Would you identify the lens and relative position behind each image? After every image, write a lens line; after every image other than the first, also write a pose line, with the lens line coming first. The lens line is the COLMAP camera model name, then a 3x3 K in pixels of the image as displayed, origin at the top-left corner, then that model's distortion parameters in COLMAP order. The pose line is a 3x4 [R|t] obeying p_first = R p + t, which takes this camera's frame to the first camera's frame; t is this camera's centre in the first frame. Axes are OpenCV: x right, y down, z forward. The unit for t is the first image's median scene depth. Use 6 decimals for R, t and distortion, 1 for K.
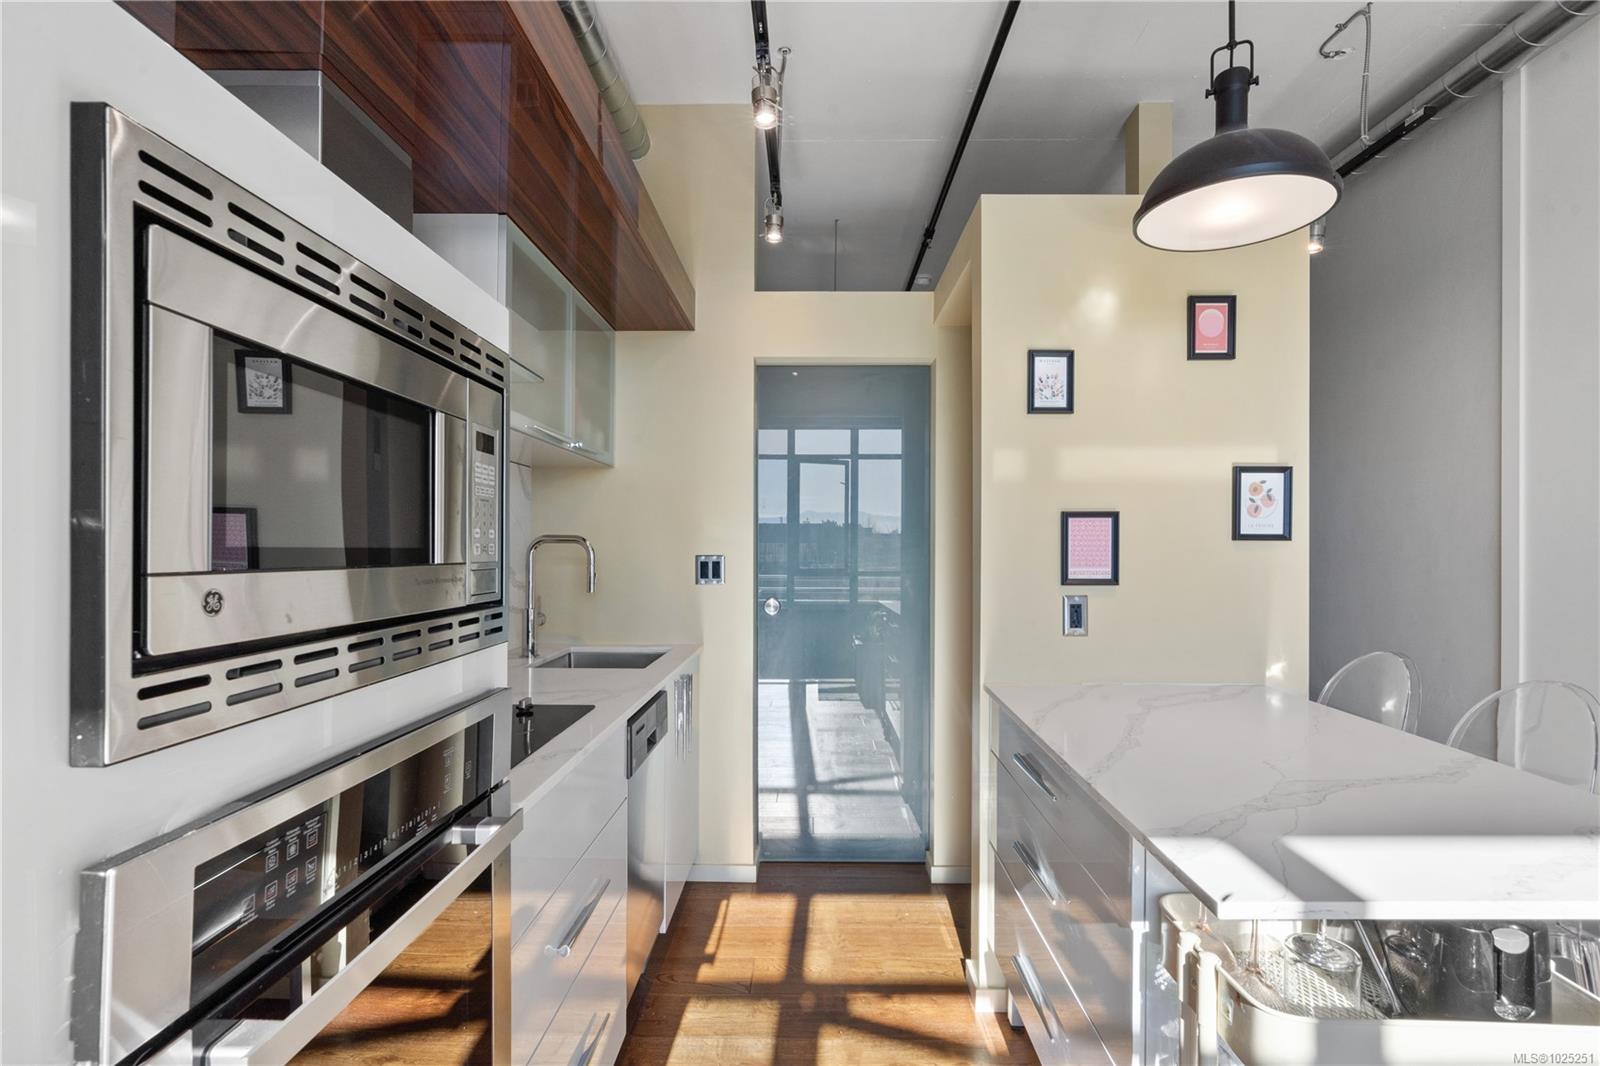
lens RADIAL K [[714.4, 0, 801.8], [0, 714.4, 546.9], [0, 0, 1]] dist [-0.002336, 0.000120]
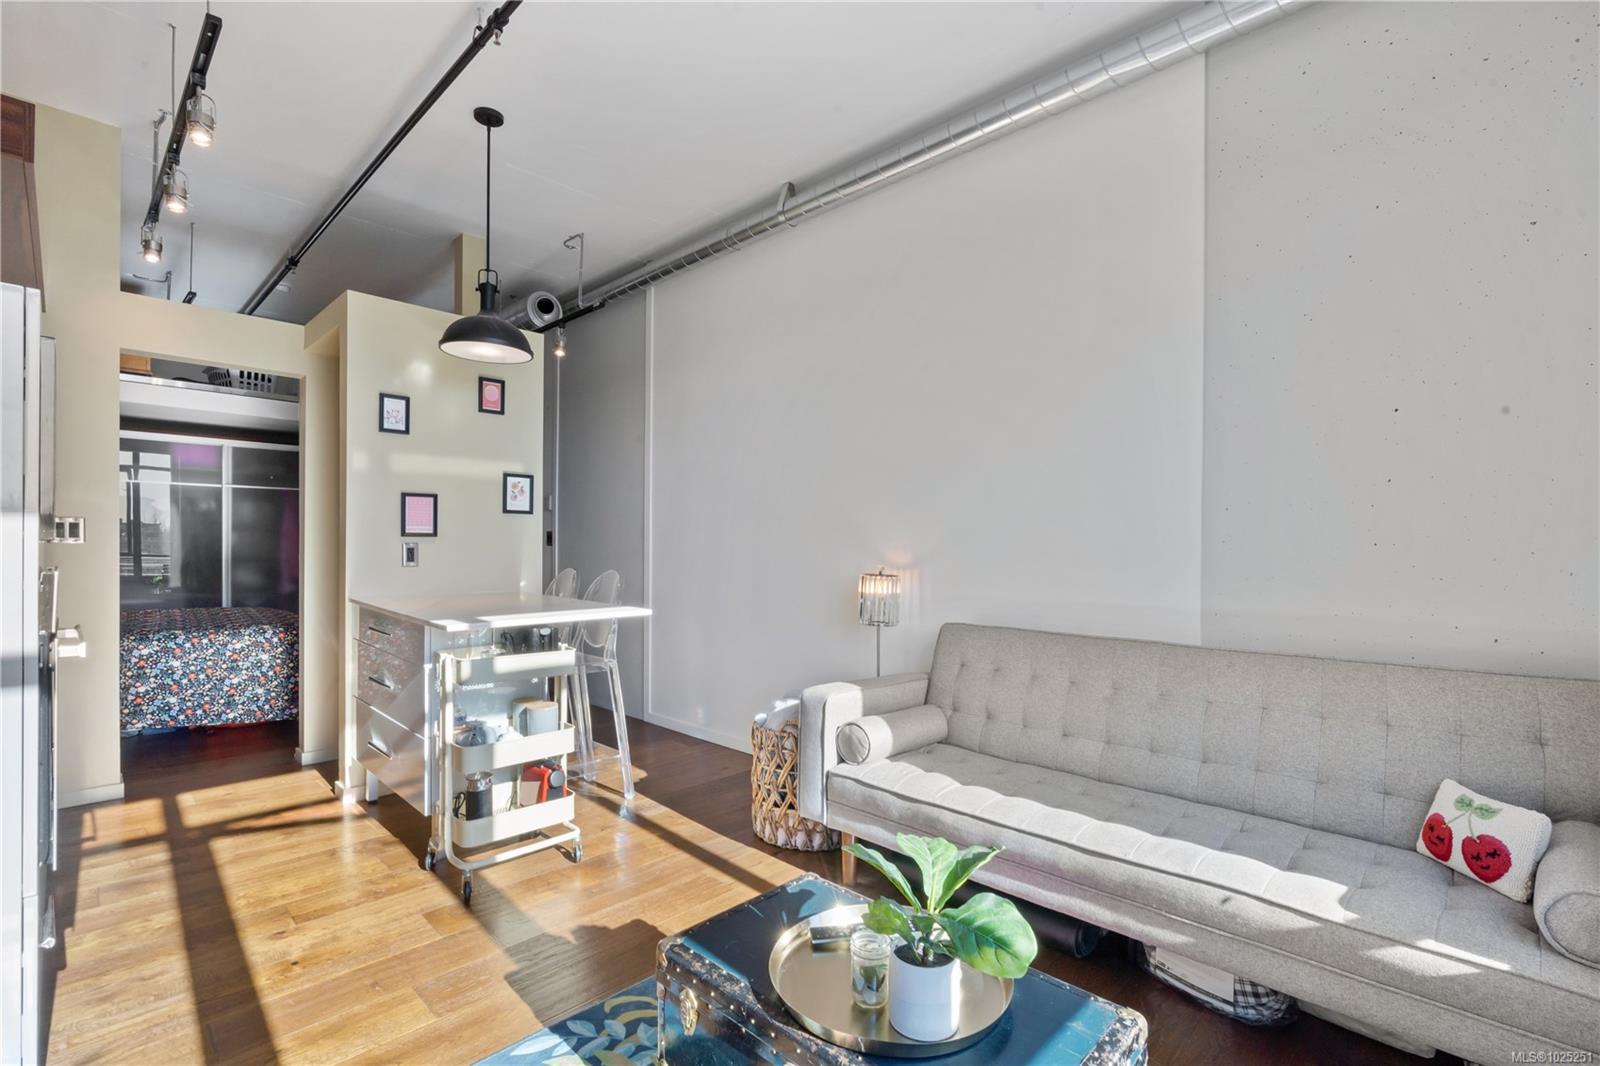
lens RADIAL K [[716.2, 0, 814.5], [0, 716.2, 546.2], [0, 0, 1]] dist [-0.012207, 0.000822]
pose [[0.665208, -0.001059, 0.746658, -0.238936], [-0.004189, 0.999978, 0.005151, 0.063528], [-0.746647, -0.006554, 0.665189, -0.830738]]
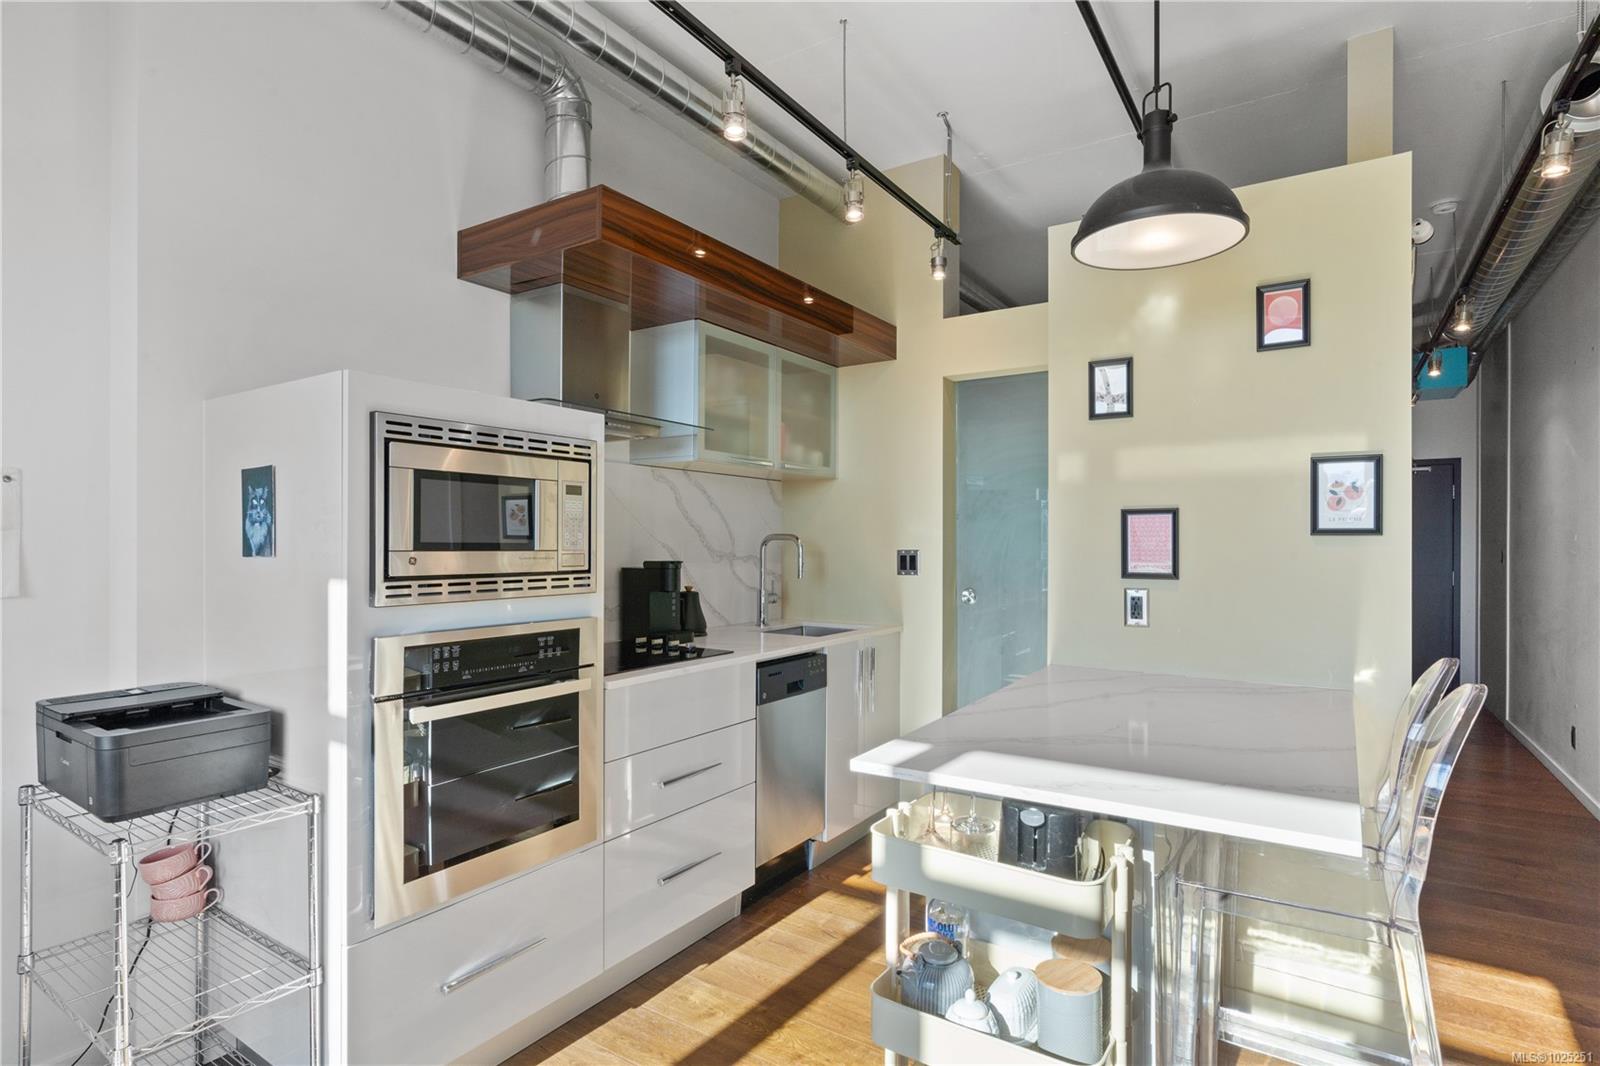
lens RADIAL K [[804.3, 0, 845.0], [0, 804.3, 539.2], [0, 0, 1]] dist [0.002067, 0.000349]
pose [[0.853420, -0.003705, -0.521211, 0.636371], [0.000685, 0.999982, -0.005986, 0.002280], [0.521223, 0.004752, 0.853407, -0.239549]]
